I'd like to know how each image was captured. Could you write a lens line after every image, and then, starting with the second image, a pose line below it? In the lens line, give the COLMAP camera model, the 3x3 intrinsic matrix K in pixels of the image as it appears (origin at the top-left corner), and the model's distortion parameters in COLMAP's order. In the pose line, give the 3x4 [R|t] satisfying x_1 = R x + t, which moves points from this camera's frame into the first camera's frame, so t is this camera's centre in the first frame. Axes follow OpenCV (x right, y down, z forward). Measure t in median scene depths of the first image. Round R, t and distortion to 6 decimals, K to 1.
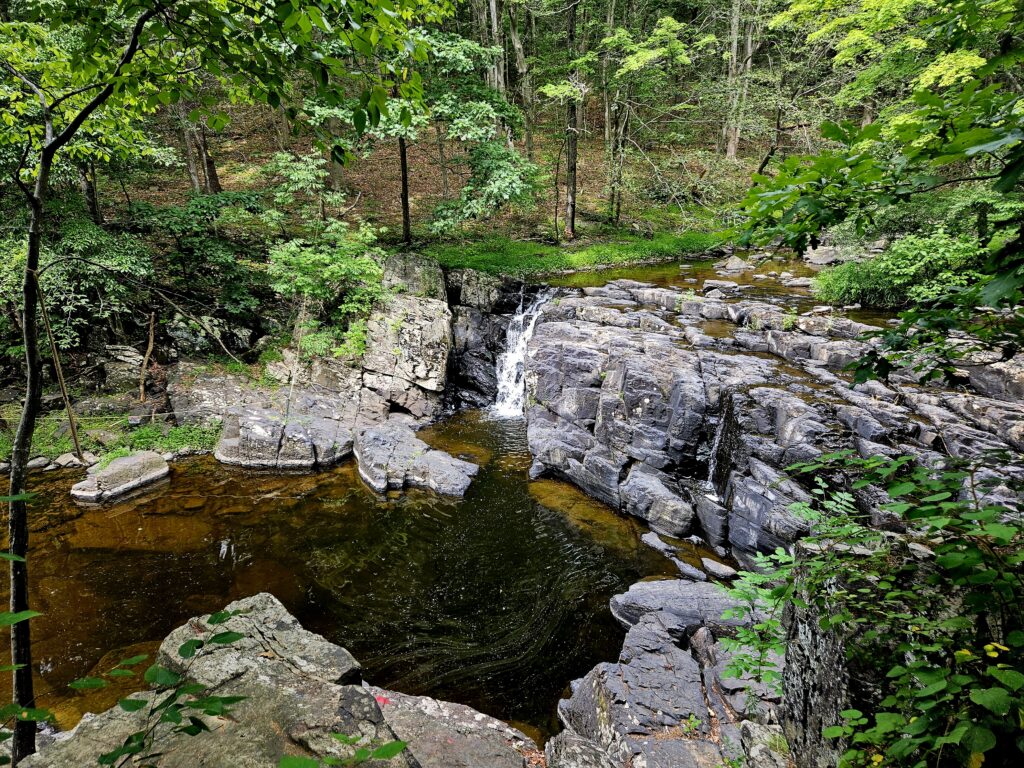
lens RADIAL K [[691.1, 0, 514.4], [0, 691.1, 365.1], [0, 0, 1]] dist [0.038816, -0.001887]
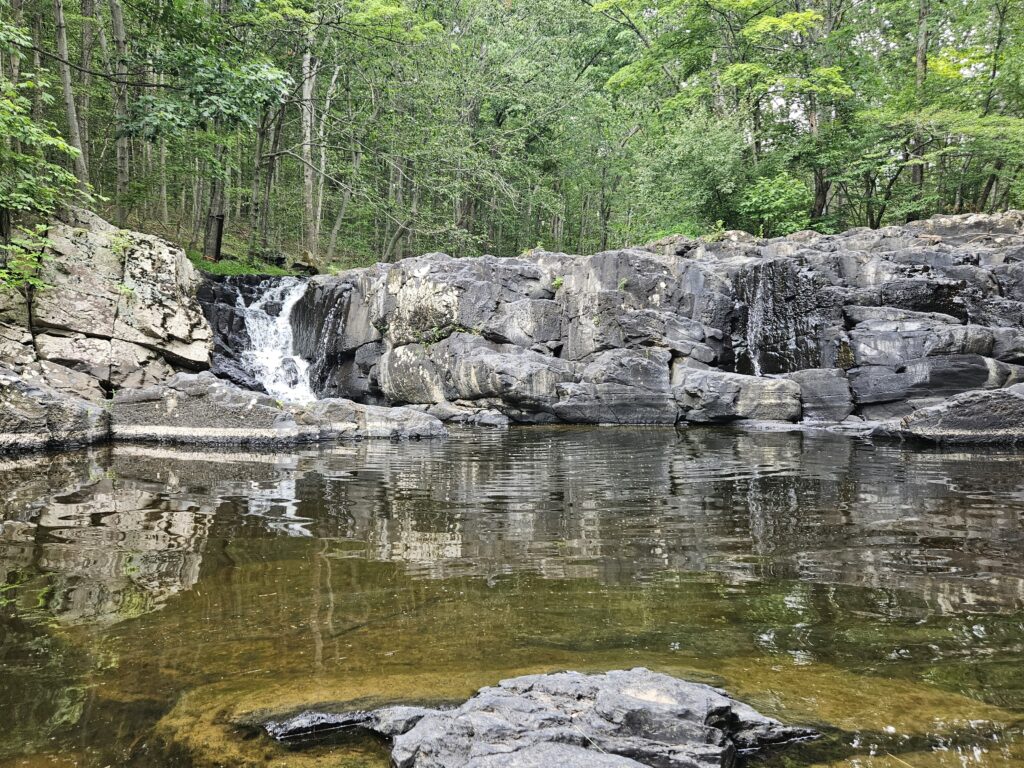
lens RADIAL K [[803.0, 0, 516.3], [0, 803.0, 398.8], [0, 0, 1]] dist [0.070508, -0.045930]
pose [[0.740202, 0.017897, 0.672147, -0.368966], [0.149810, 0.970128, -0.190810, 0.227766], [-0.655483, 0.241932, 0.715409, 0.377530]]
